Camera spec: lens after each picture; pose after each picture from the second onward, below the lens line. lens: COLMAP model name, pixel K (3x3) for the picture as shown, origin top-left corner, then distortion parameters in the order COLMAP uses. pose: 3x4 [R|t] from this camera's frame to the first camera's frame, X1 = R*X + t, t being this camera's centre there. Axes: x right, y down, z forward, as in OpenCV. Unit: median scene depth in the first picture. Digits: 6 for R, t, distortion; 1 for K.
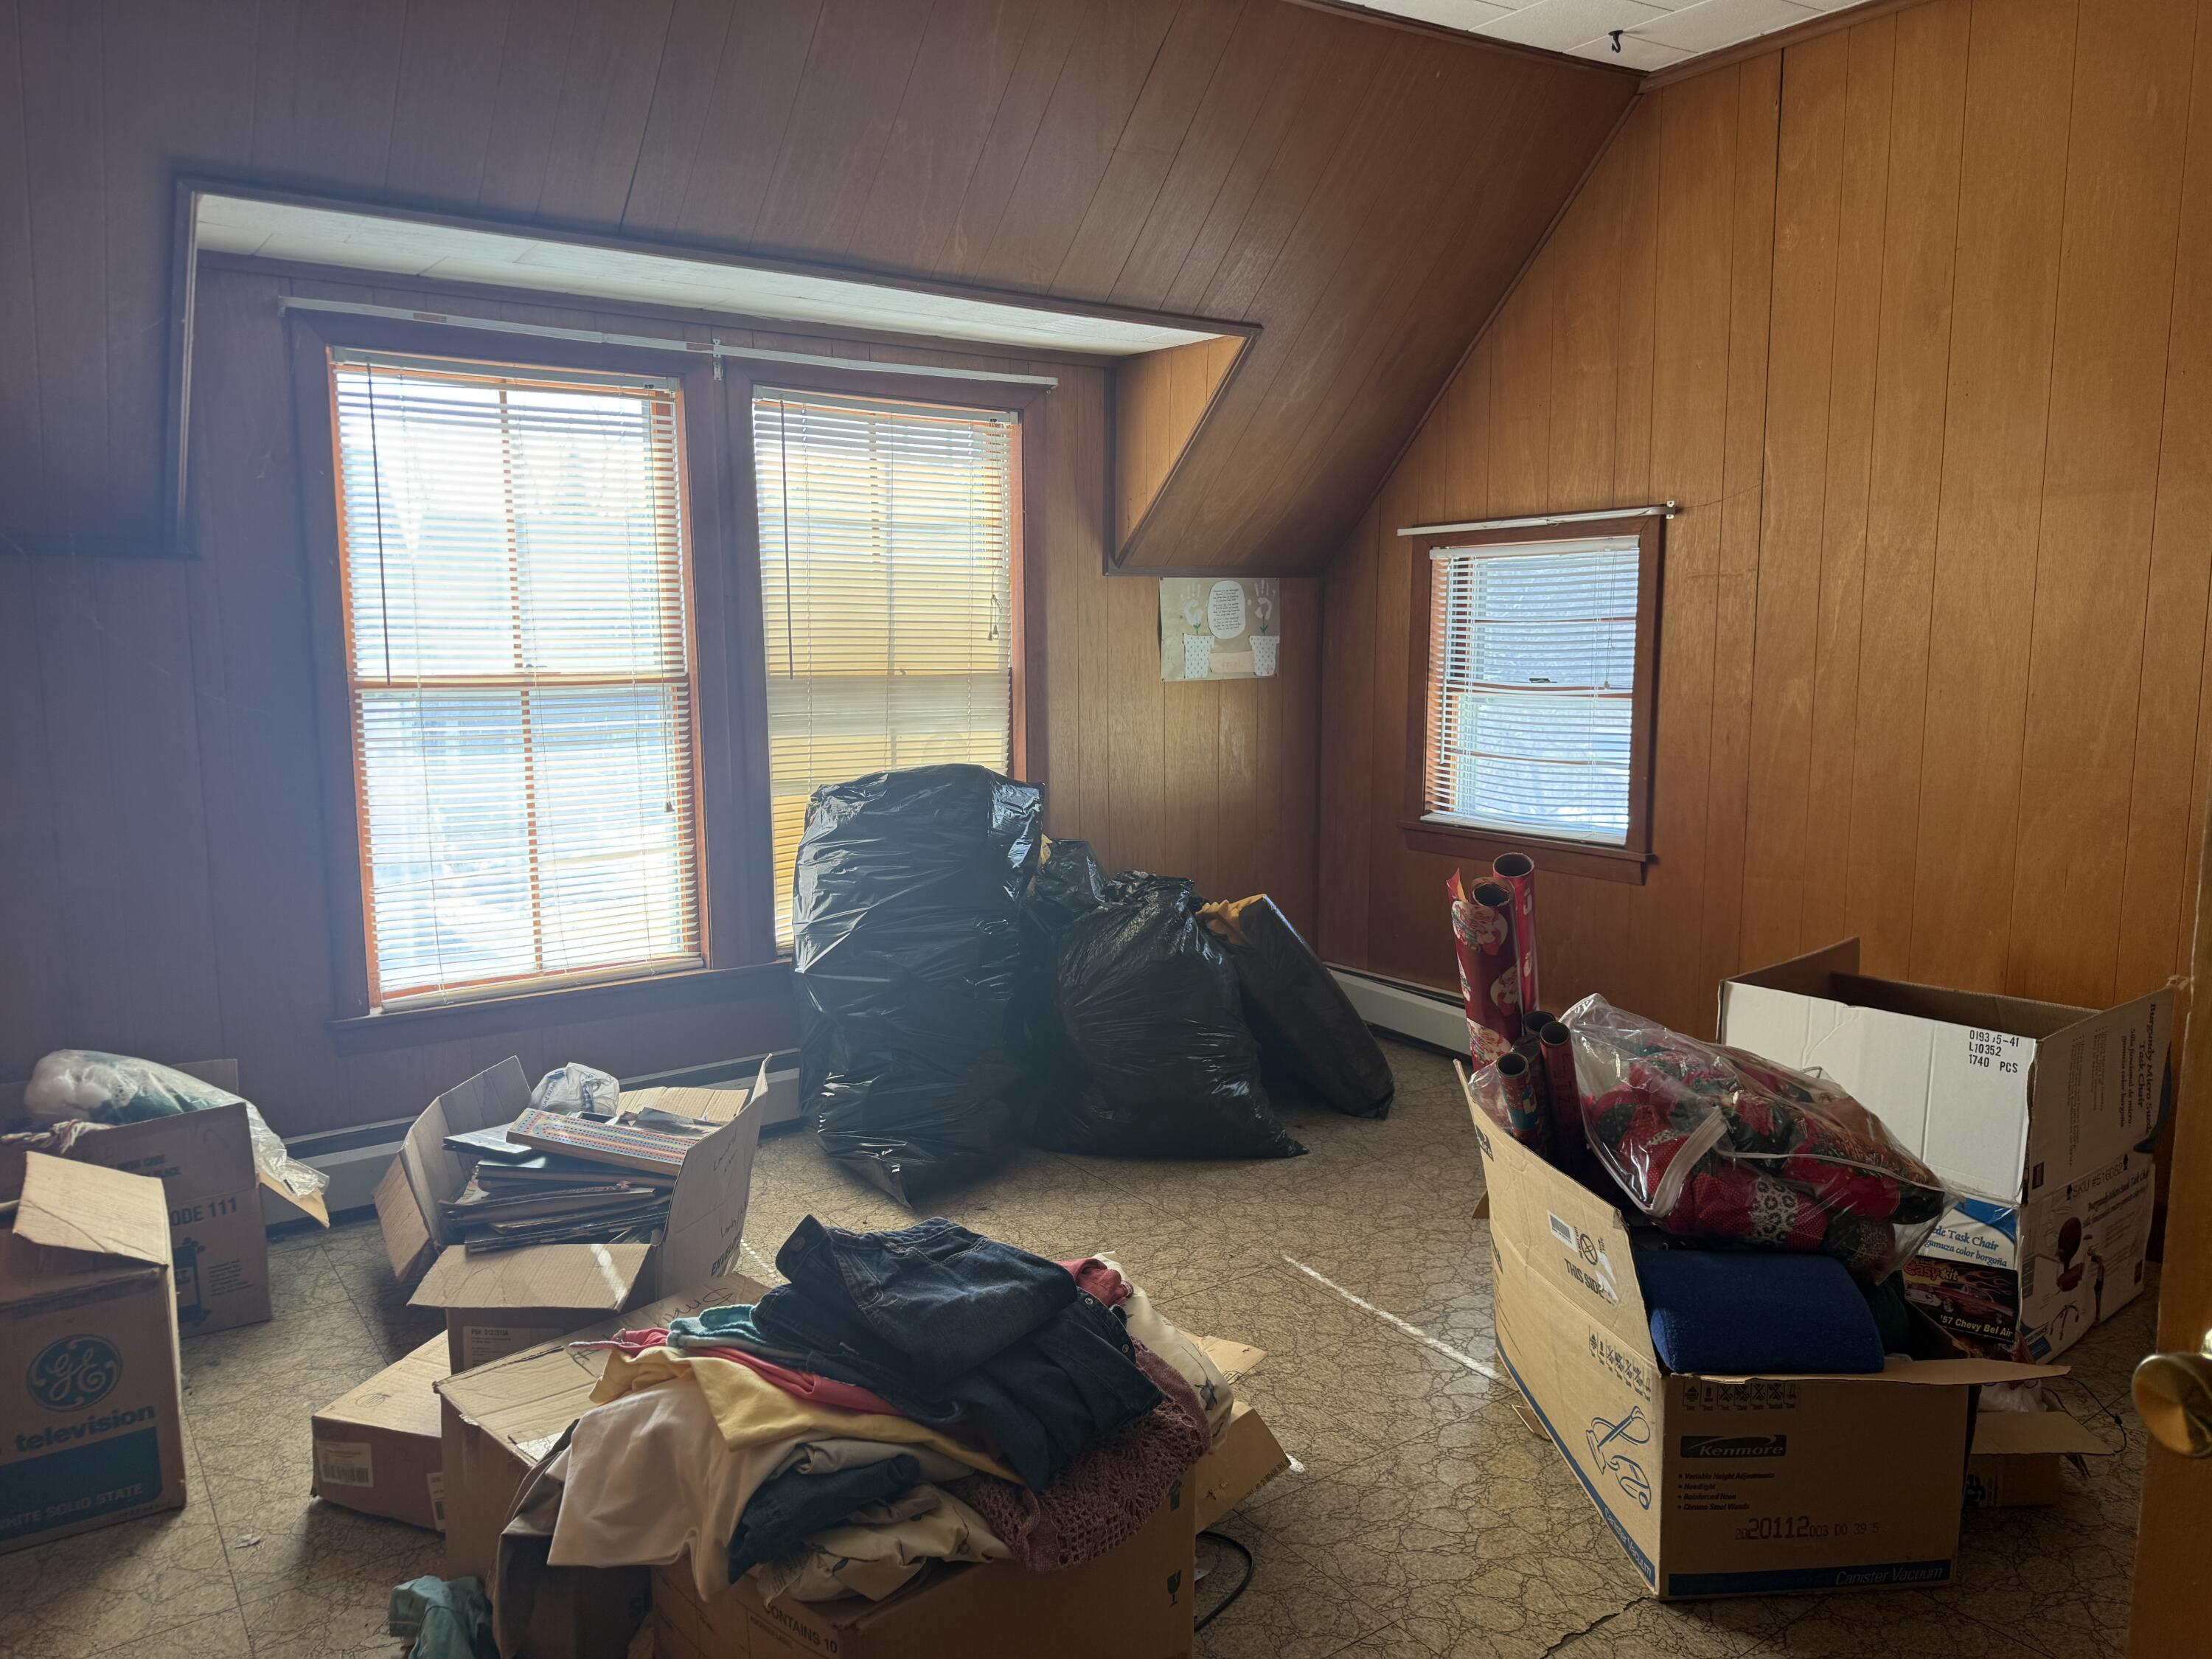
lens RADIAL K [[1565.6, 0, 1114.4], [0, 1565.6, 825.5], [0, 0, 1]] dist [0.058275, -0.059134]
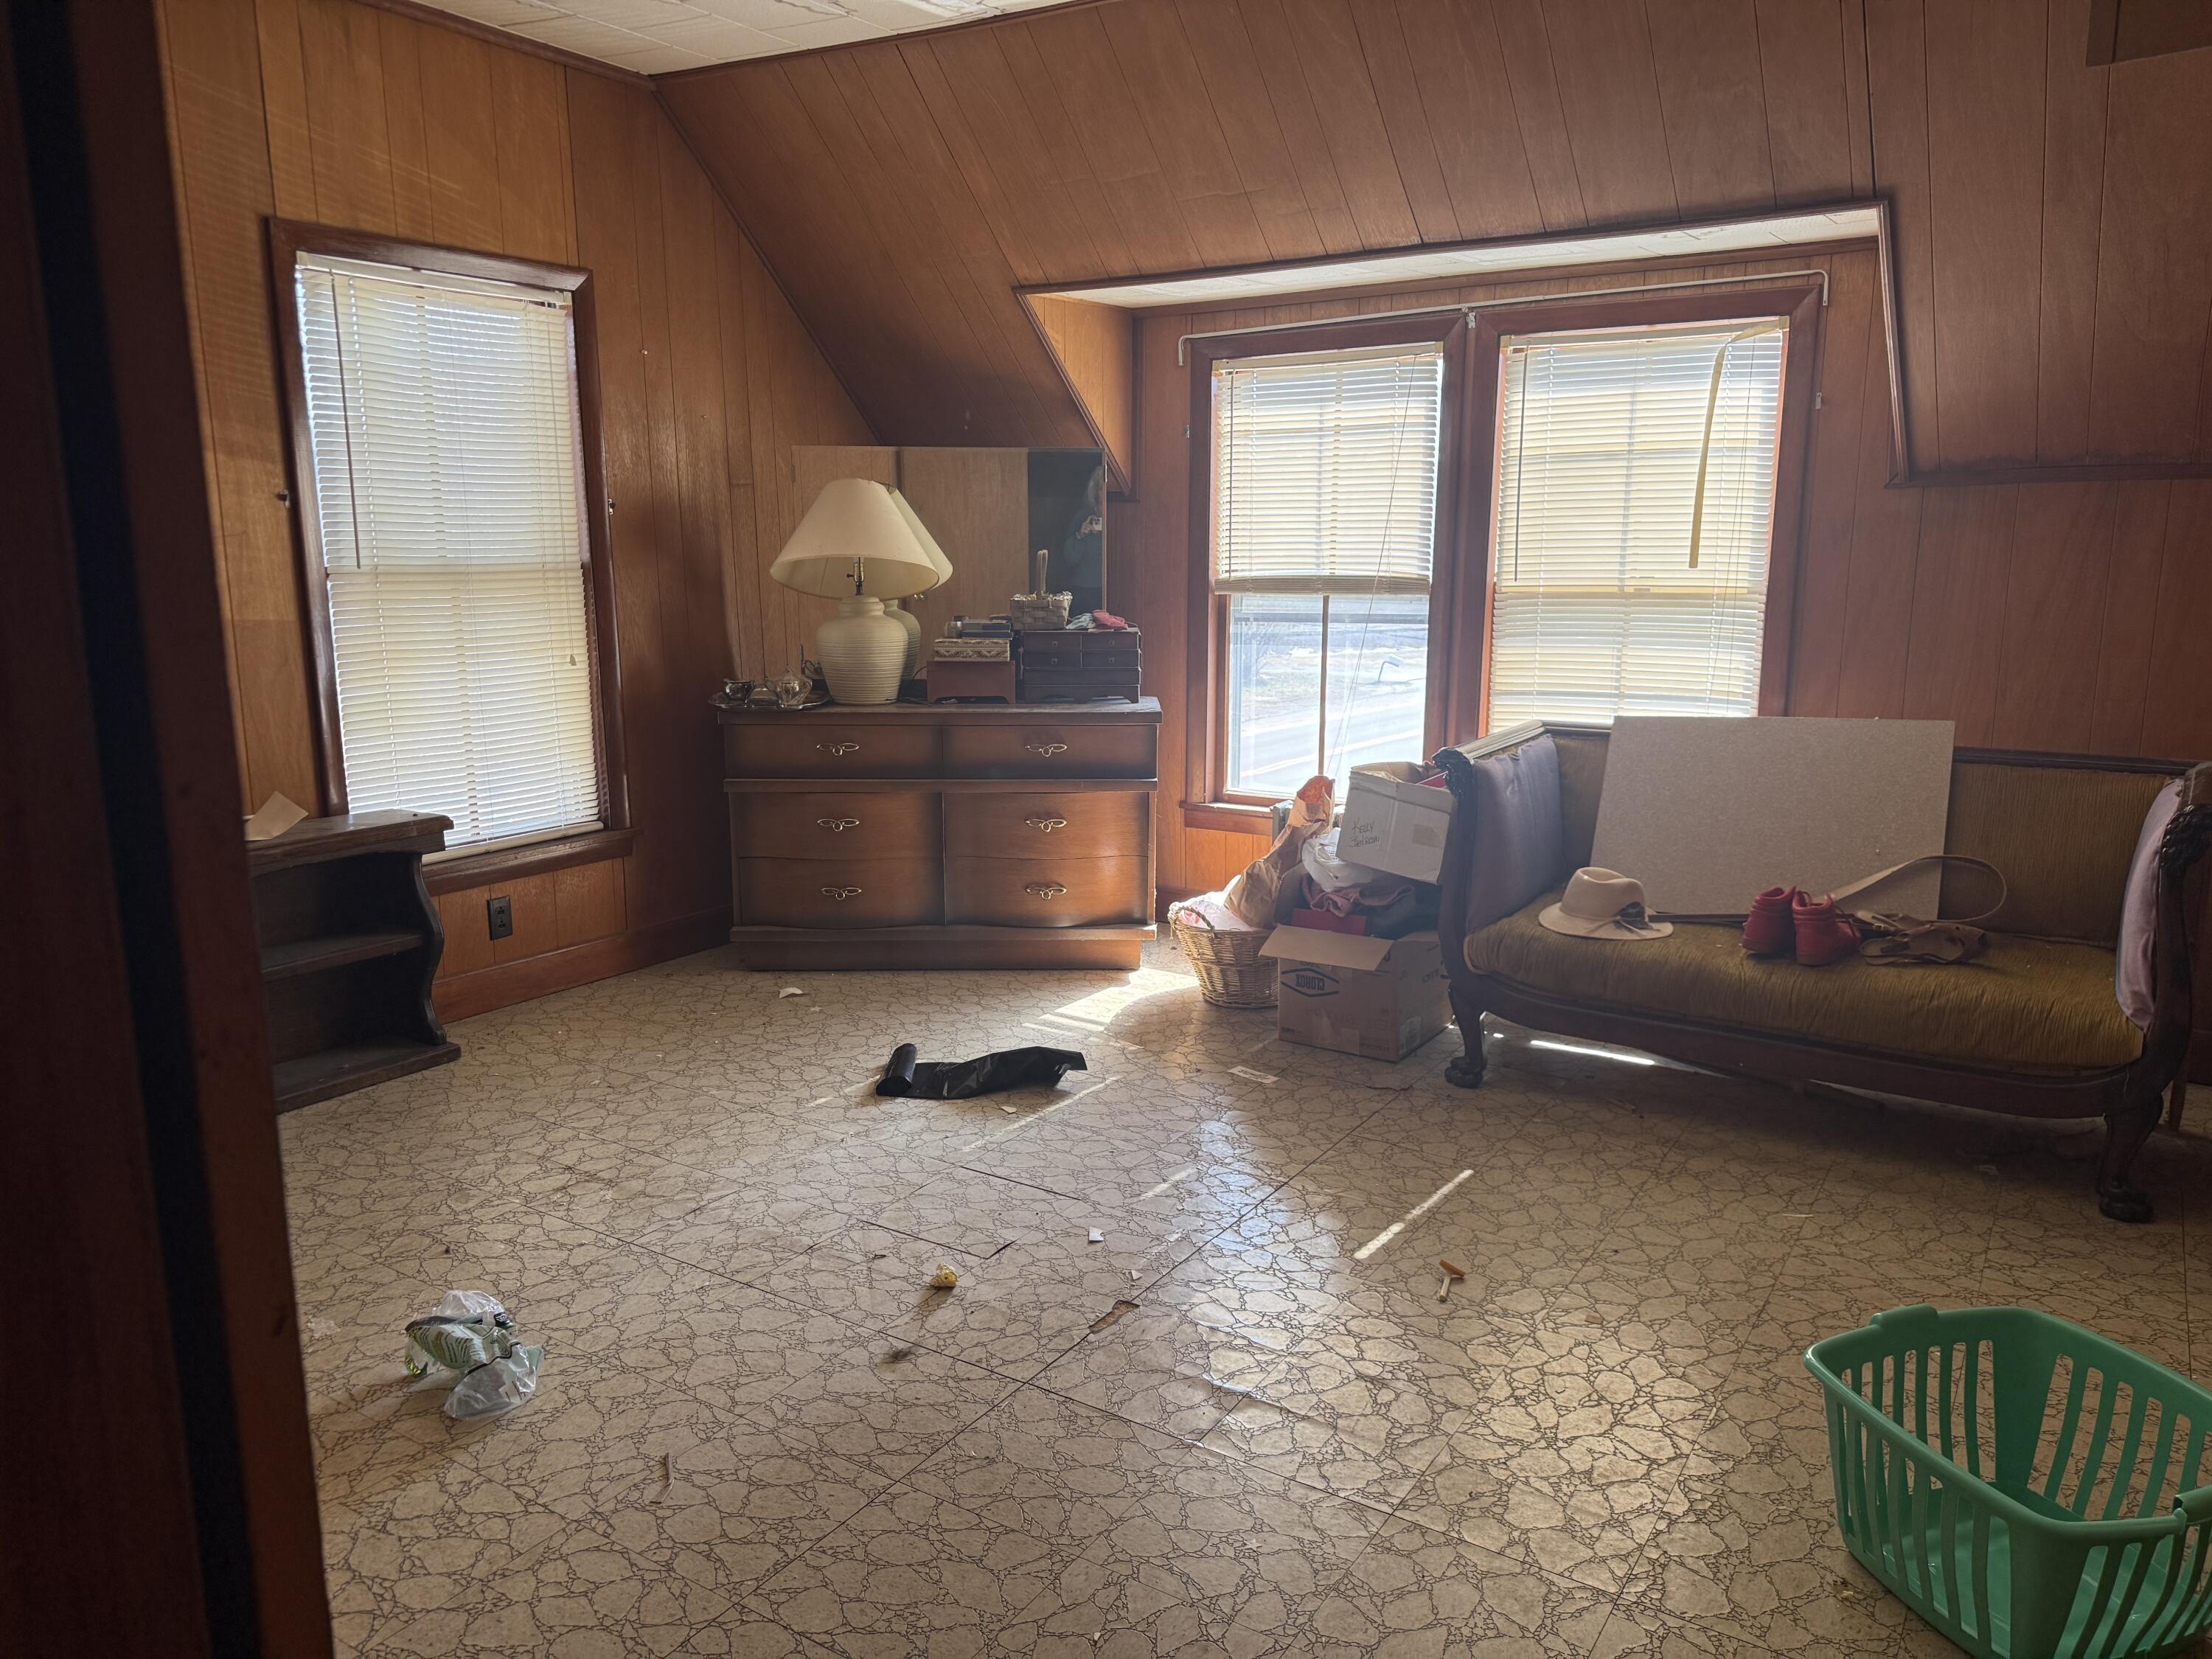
lens RADIAL K [[1565.6, 0, 1100.1], [0, 1565.6, 825.7], [0, 0, 1]] dist [0.058275, -0.059134]
pose [[0.339396, 0.165425, -0.925983, 0.779452], [-0.110882, 0.984587, 0.135254, -0.052053], [0.934085, 0.056771, 0.352507, 0.345190]]
